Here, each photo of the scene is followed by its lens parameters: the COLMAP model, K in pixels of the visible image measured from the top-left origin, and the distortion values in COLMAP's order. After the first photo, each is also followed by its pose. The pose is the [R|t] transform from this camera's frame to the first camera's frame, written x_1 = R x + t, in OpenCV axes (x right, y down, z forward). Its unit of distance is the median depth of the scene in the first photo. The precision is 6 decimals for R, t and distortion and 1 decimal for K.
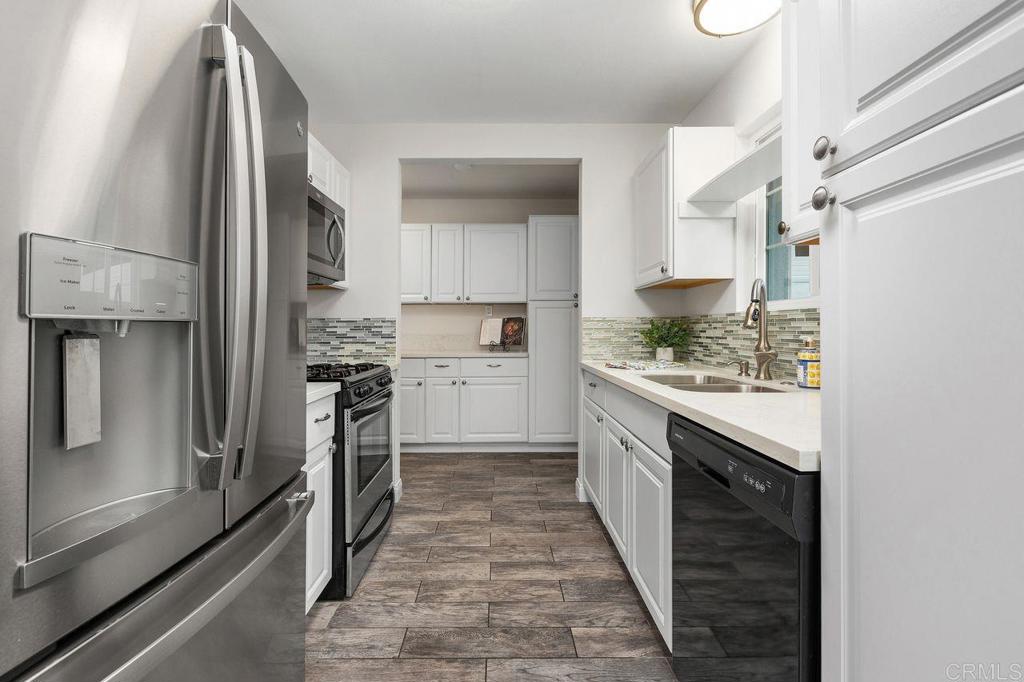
lens RADIAL K [[460.5, 0, 495.5], [0, 460.5, 318.5], [0, 0, 1]] dist [-0.001113, 0.001472]
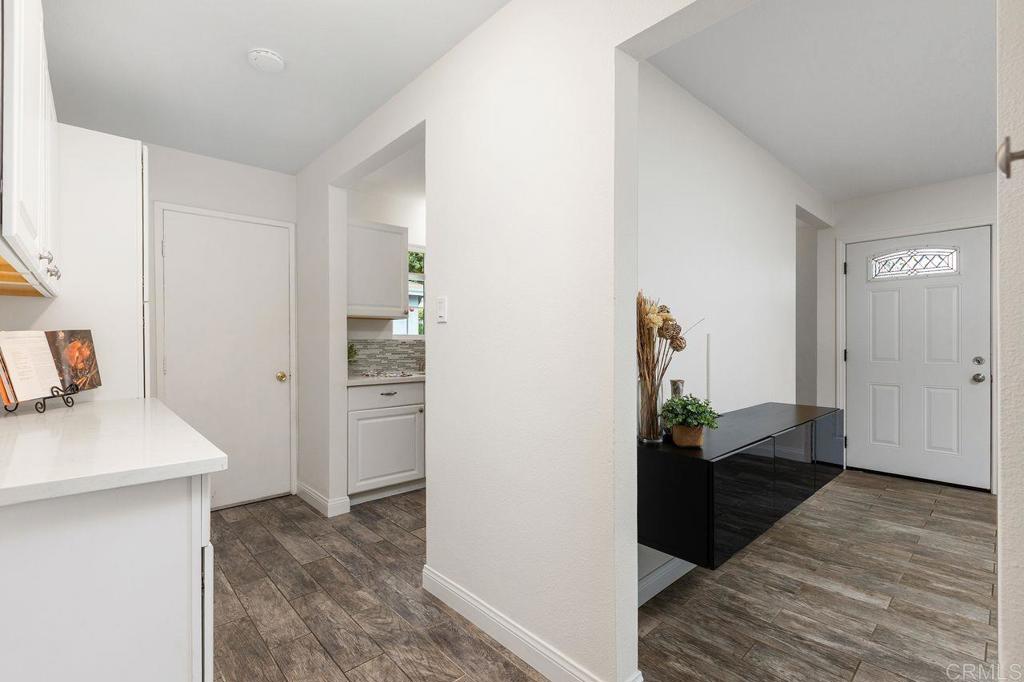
lens RADIAL K [[460.5, 0, 518.8], [0, 460.5, 343.0], [0, 0, 1]] dist [-0.001113, 0.001472]
pose [[-0.701330, 0.007369, 0.712799, -0.863248], [-0.010174, 0.999741, -0.020345, 0.025362], [-0.712764, -0.021521, -0.701073, 1.494023]]
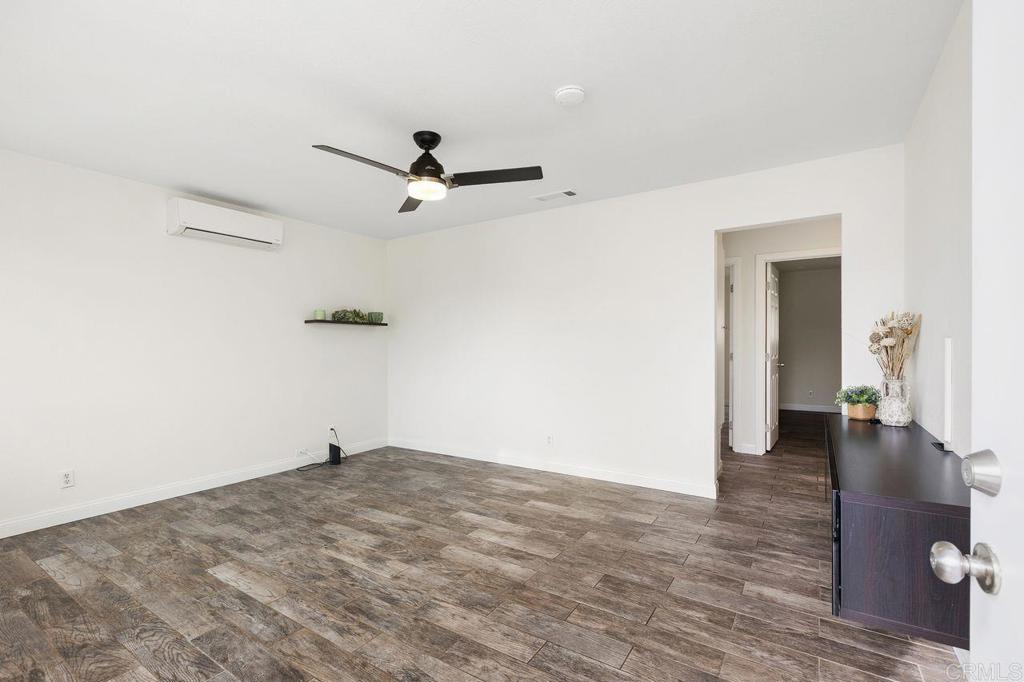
lens RADIAL K [[460.5, 0, 511.4], [0, 460.5, 346.1], [0, 0, 1]] dist [-0.001113, 0.001472]
pose [[0.849301, 0.000264, -0.527909, -0.679017], [0.013896, 0.999642, 0.022857, -0.026888], [0.527726, -0.026748, 0.848993, -0.264461]]
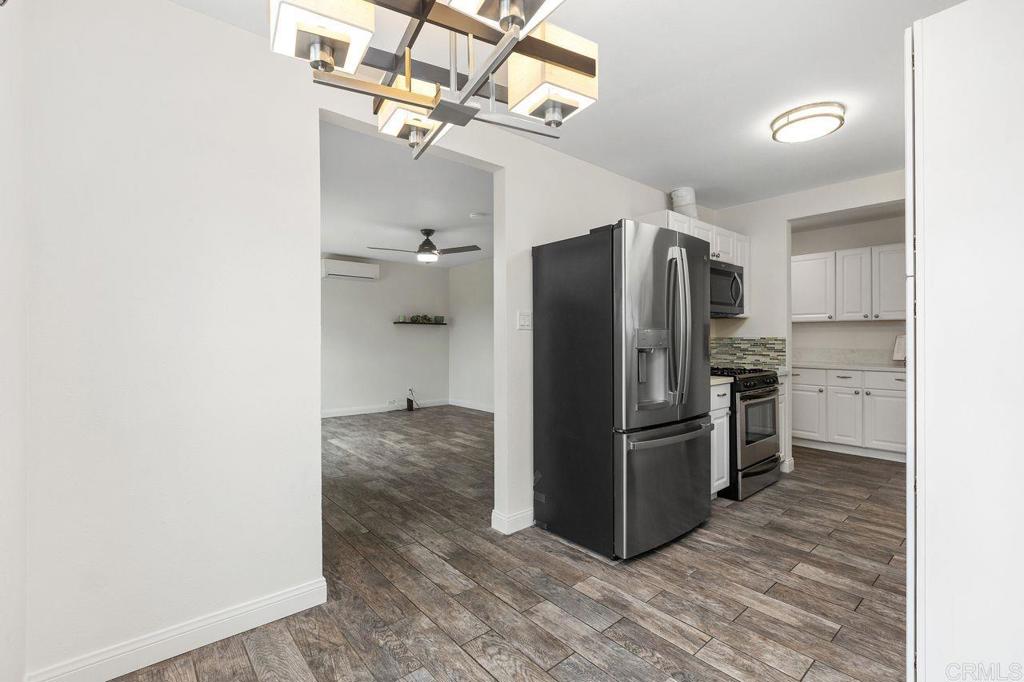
lens RADIAL K [[460.5, 0, 510.1], [0, 460.5, 335.8], [0, 0, 1]] dist [-0.001113, 0.001472]
pose [[0.658803, 0.000101, -0.752315, 0.271589], [0.014614, 0.999810, 0.012932, -0.035671], [0.752173, -0.019514, 0.658677, -0.512168]]
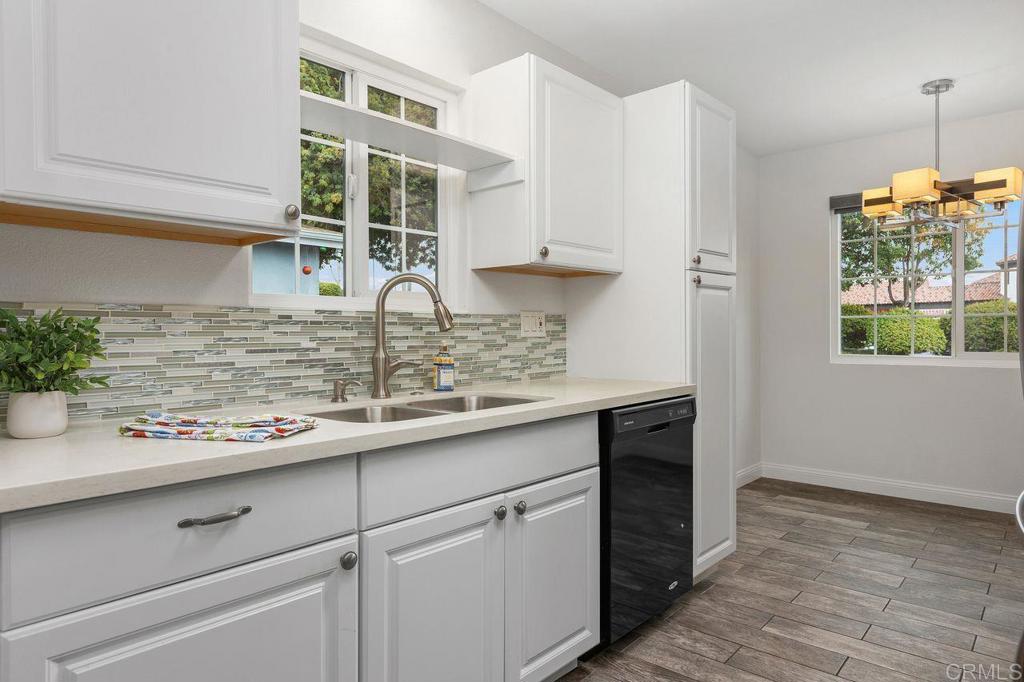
lens RADIAL K [[639.0, 0, 523.5], [0, 639.0, 332.4], [0, 0, 1]] dist [0.010219, -0.004880]
pose [[-0.767692, 0.005066, 0.640799, -0.205344], [-0.007703, 0.999824, -0.017133, 0.023909], [-0.640773, -0.018089, -0.767517, 1.095951]]
